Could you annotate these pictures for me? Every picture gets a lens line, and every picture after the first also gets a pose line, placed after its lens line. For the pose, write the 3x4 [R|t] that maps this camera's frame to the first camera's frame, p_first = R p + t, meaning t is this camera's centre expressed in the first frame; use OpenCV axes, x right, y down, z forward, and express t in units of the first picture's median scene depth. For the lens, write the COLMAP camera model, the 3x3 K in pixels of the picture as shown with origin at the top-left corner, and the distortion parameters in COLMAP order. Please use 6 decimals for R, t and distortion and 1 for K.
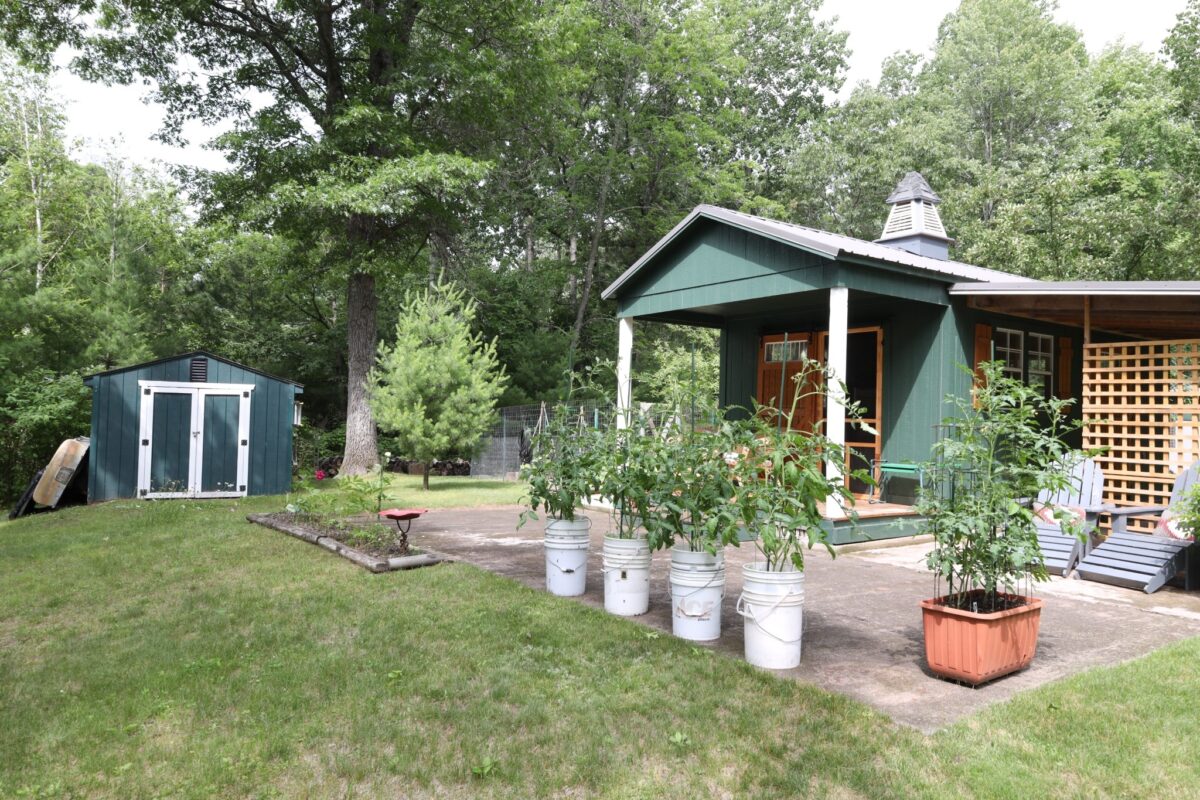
lens RADIAL K [[828.1, 0, 598.9], [0, 828.1, 405.0], [0, 0, 1]] dist [-0.008830, 0.005476]
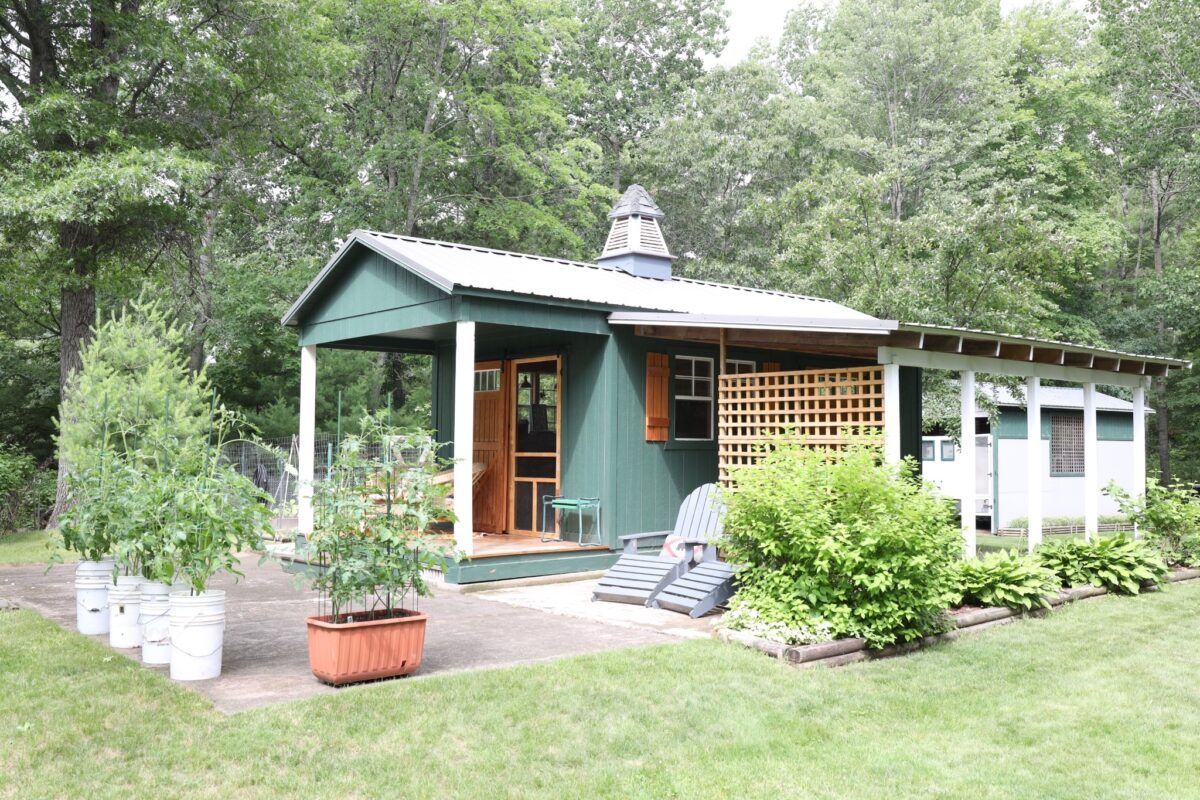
lens RADIAL K [[1072.6, 0, 596.4], [0, 1072.6, 392.5], [0, 0, 1]] dist [-0.003836, 0.027007]
pose [[0.996472, -0.013040, 0.082909, 0.233876], [0.015861, 0.999314, -0.033452, -0.008135], [-0.082416, 0.034649, 0.995996, -0.193903]]
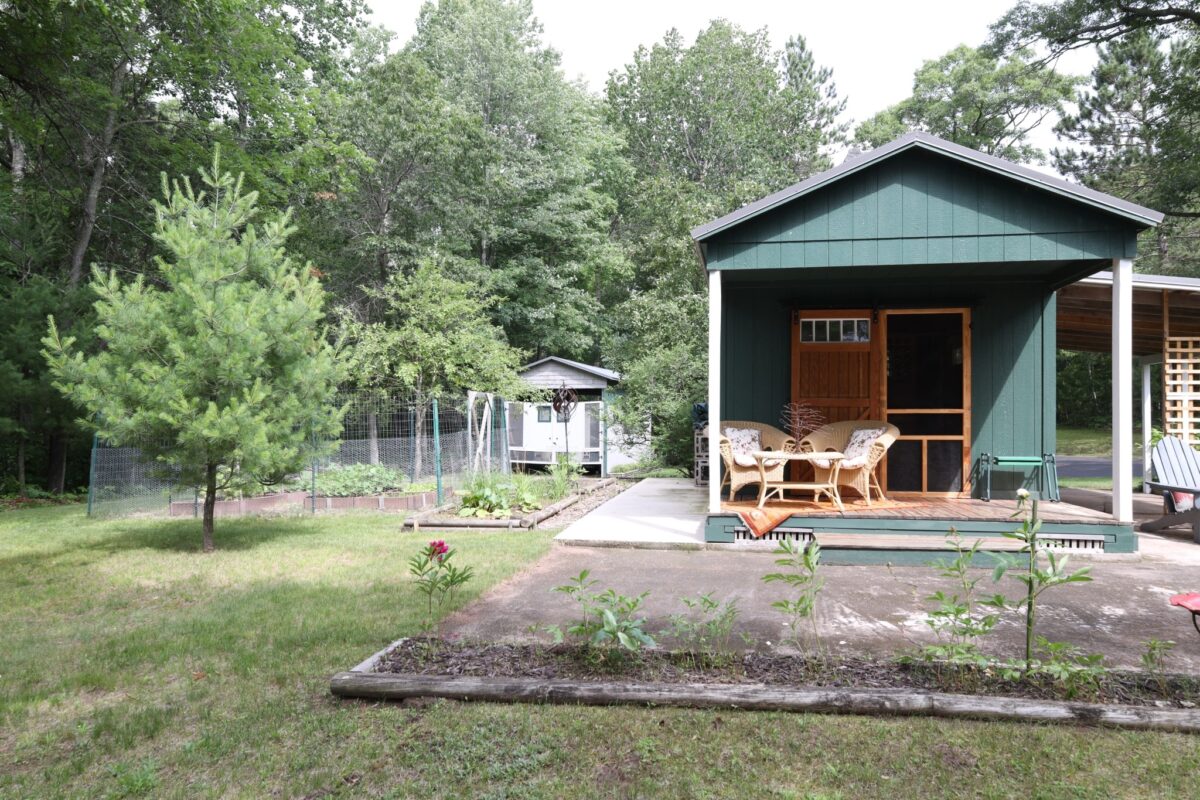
lens RADIAL K [[828.1, 0, 597.5], [0, 828.1, 403.1], [0, 0, 1]] dist [-0.008830, 0.005476]
pose [[0.710749, -0.008951, 0.703389, -0.499761], [0.003102, 0.999949, 0.009590, 0.000389], [-0.703439, -0.004634, 0.710741, 0.531065]]
